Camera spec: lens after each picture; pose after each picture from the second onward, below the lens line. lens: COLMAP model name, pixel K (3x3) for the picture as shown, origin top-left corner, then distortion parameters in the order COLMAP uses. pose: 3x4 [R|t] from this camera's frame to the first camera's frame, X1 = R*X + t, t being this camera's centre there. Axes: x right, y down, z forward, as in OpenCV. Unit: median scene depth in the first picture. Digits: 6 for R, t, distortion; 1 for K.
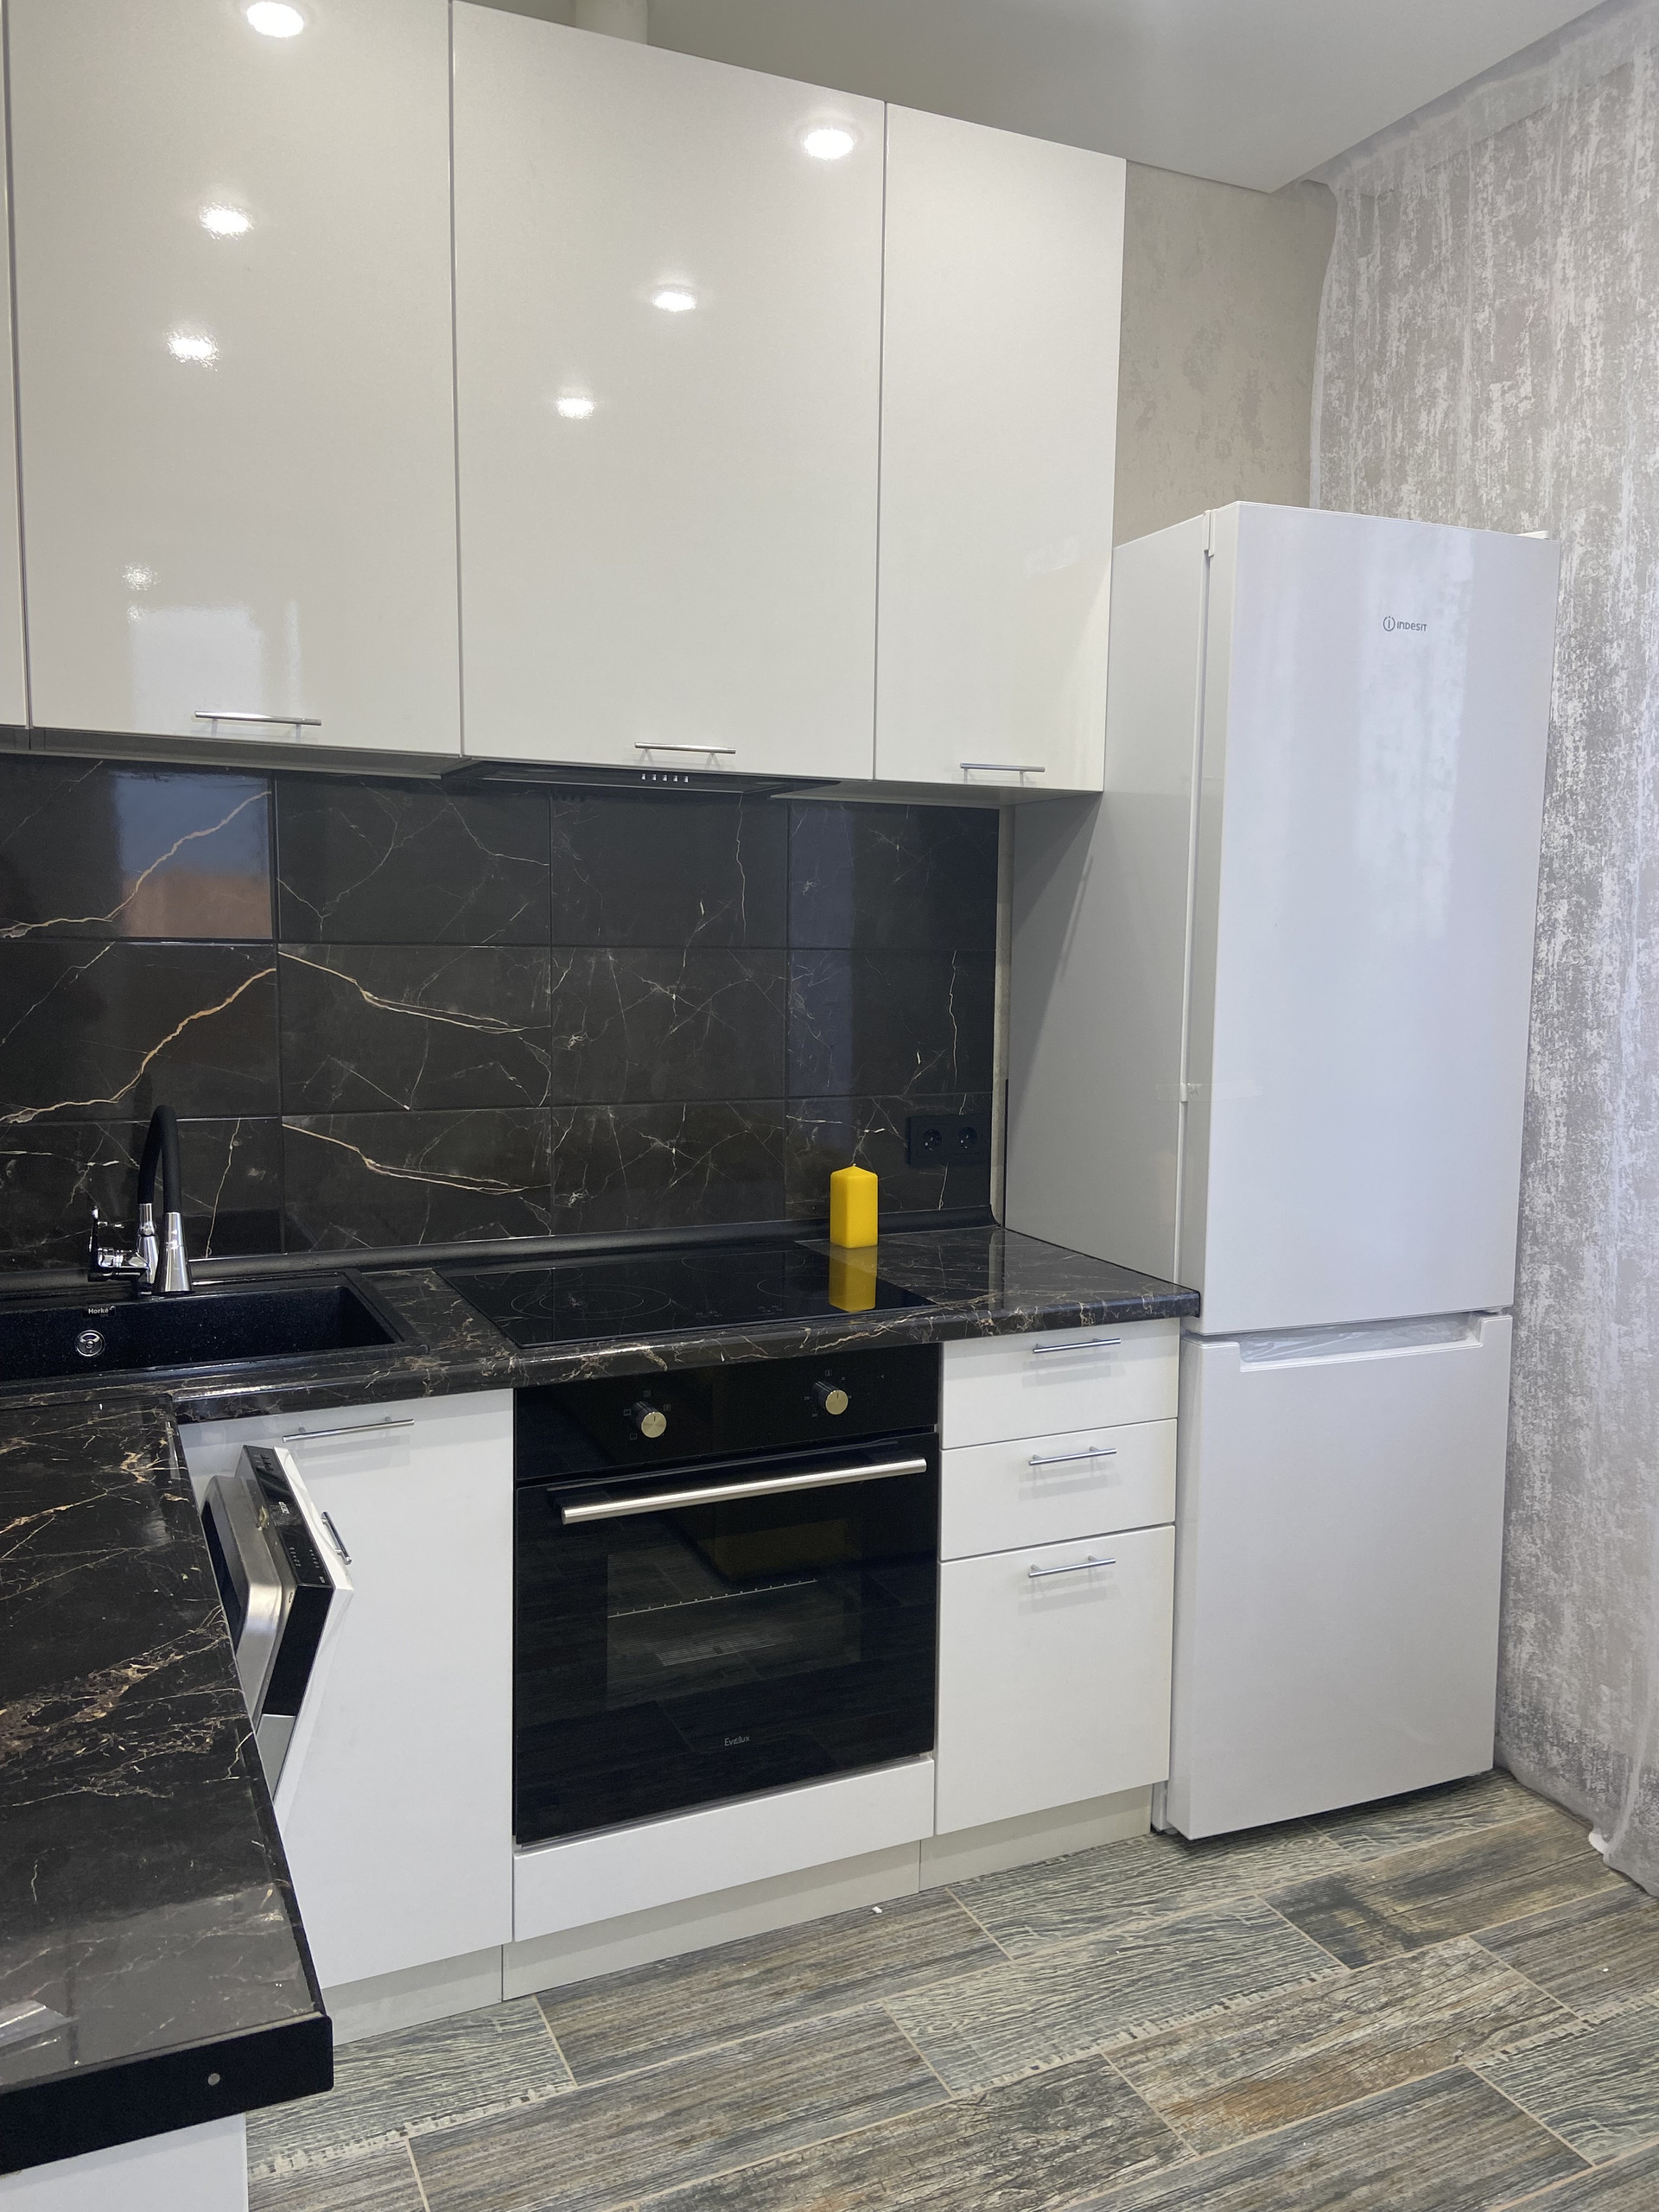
lens RADIAL K [[1672.4, 0, 844.2], [0, 1672.4, 1090.6], [0, 0, 1]] dist [0.111383, -0.141008]
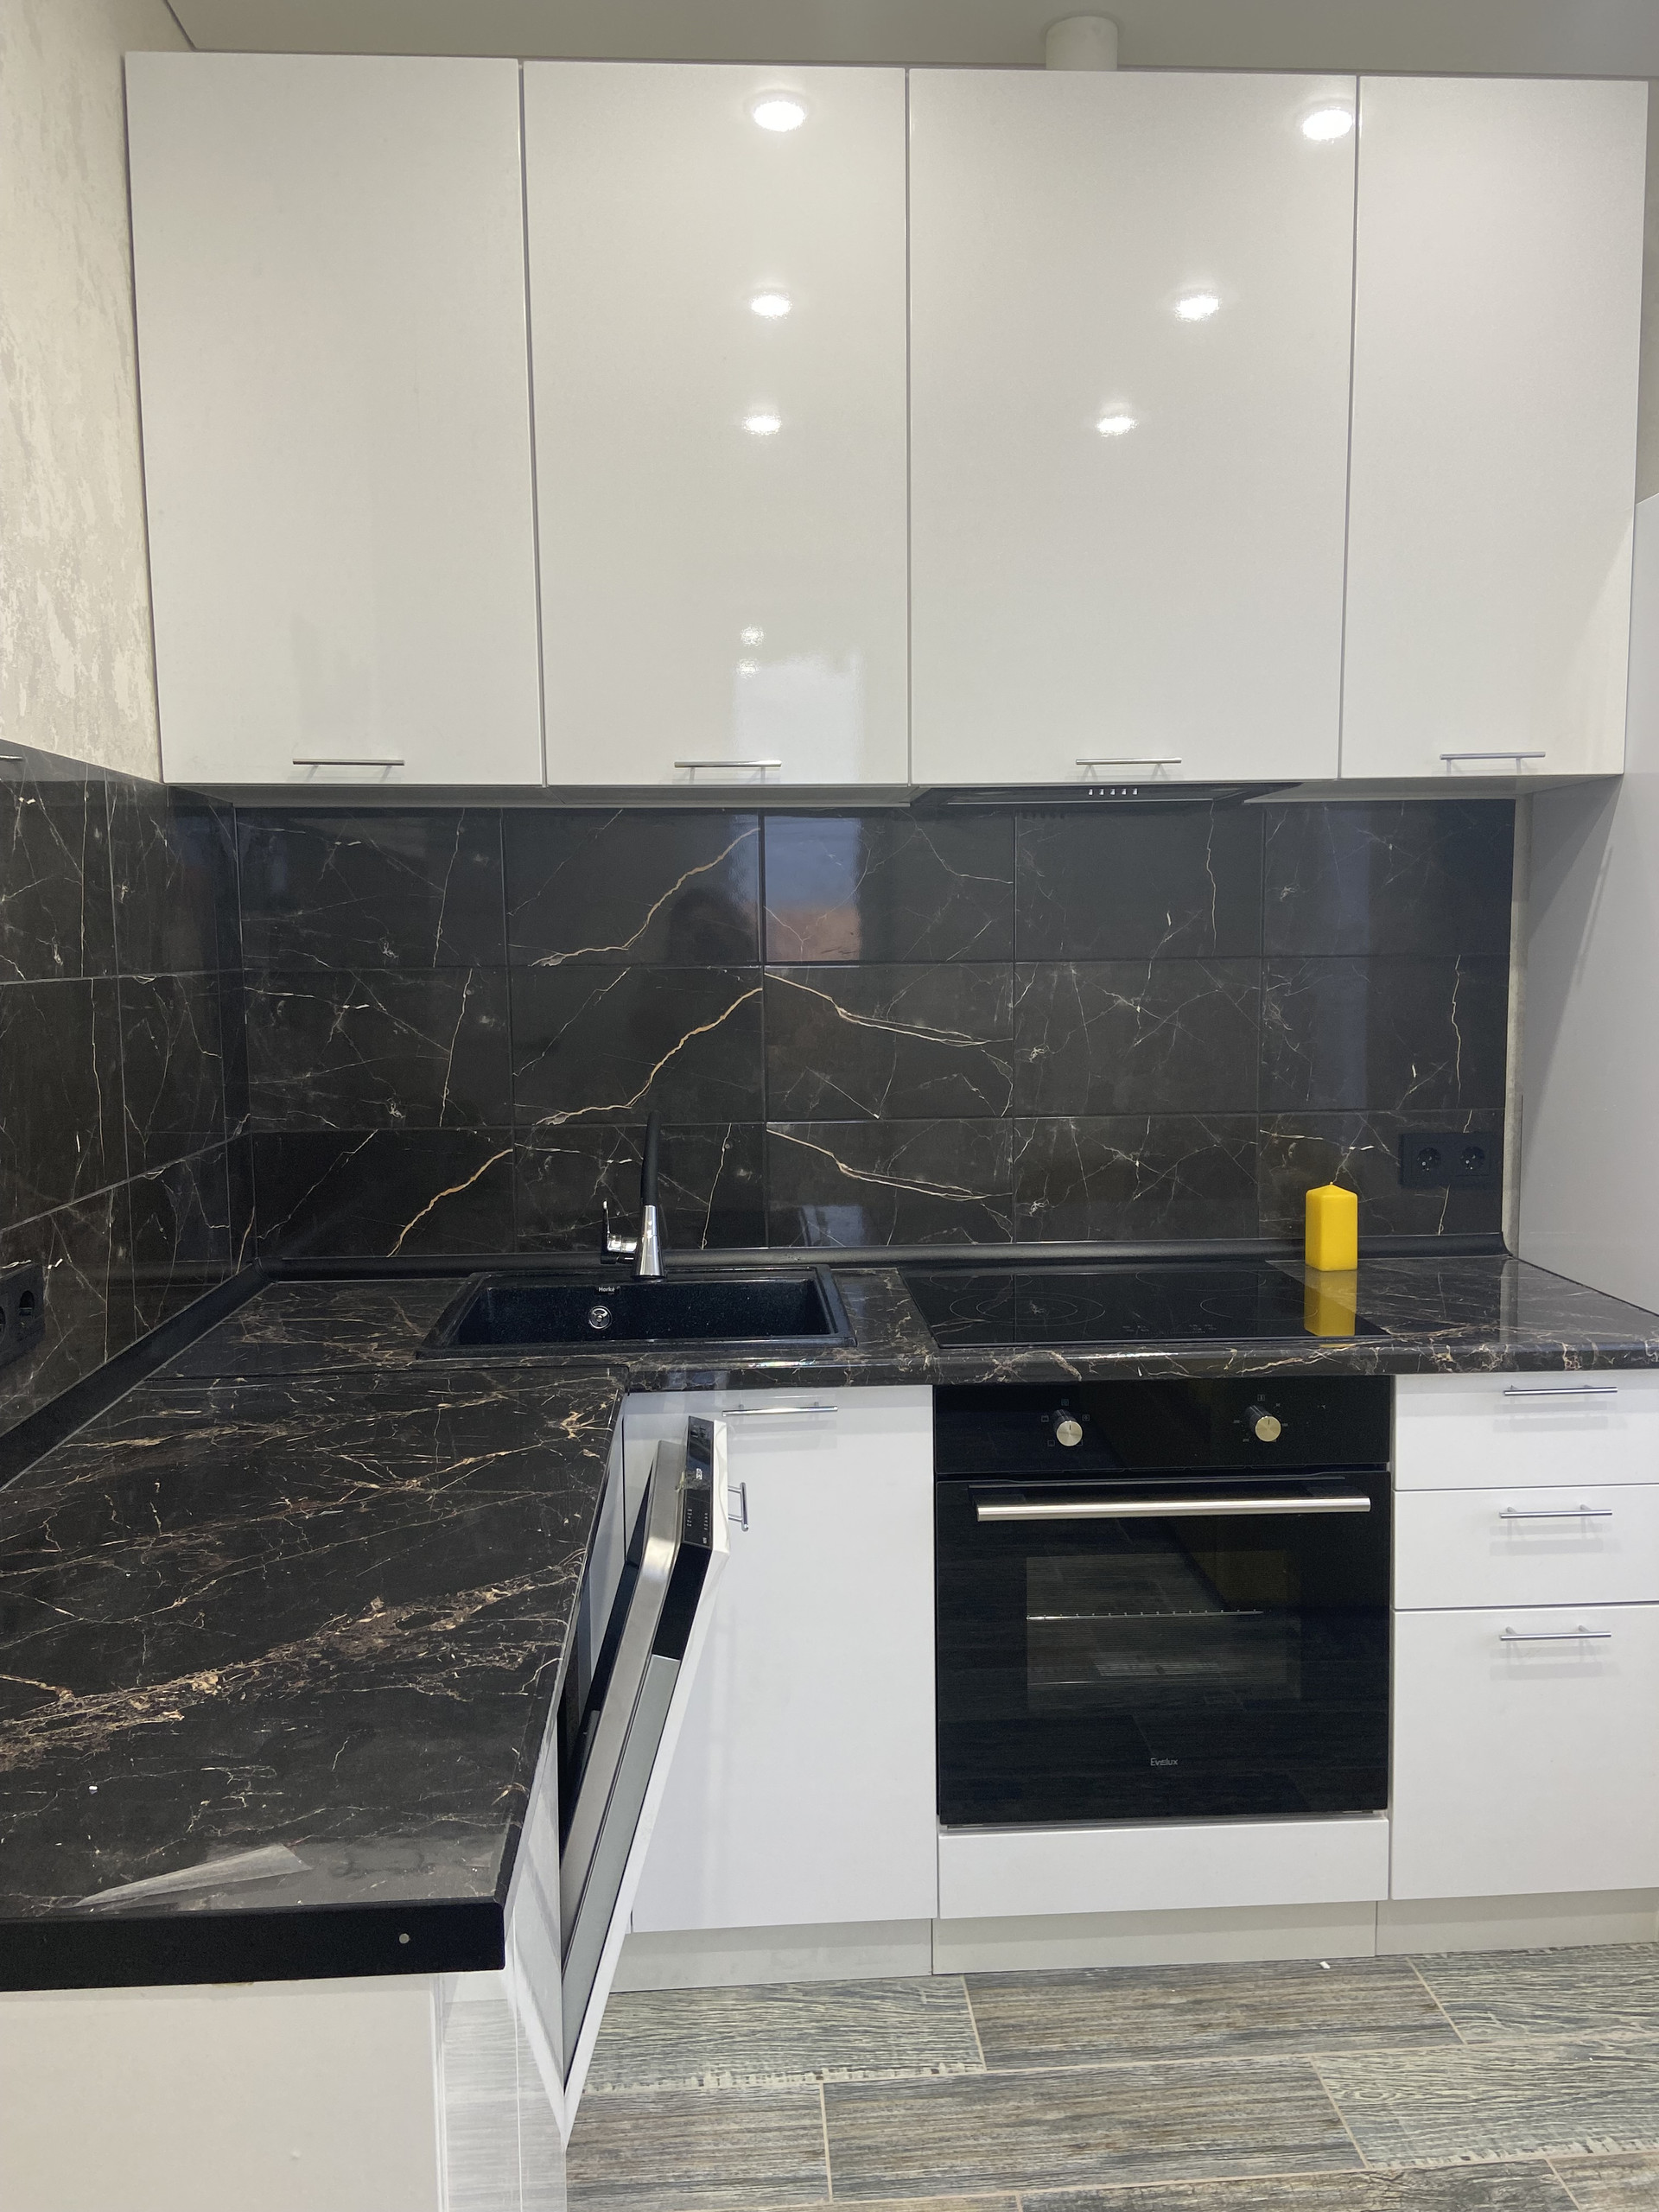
lens RADIAL K [[1672.4, 0, 822.3], [0, 1672.4, 1089.3], [0, 0, 1]] dist [0.111383, -0.141008]
pose [[0.929157, 0.008516, -0.369587, 0.108780], [-0.011298, 0.999922, -0.005362, -0.000883], [0.369512, 0.009157, 0.929181, 0.002461]]
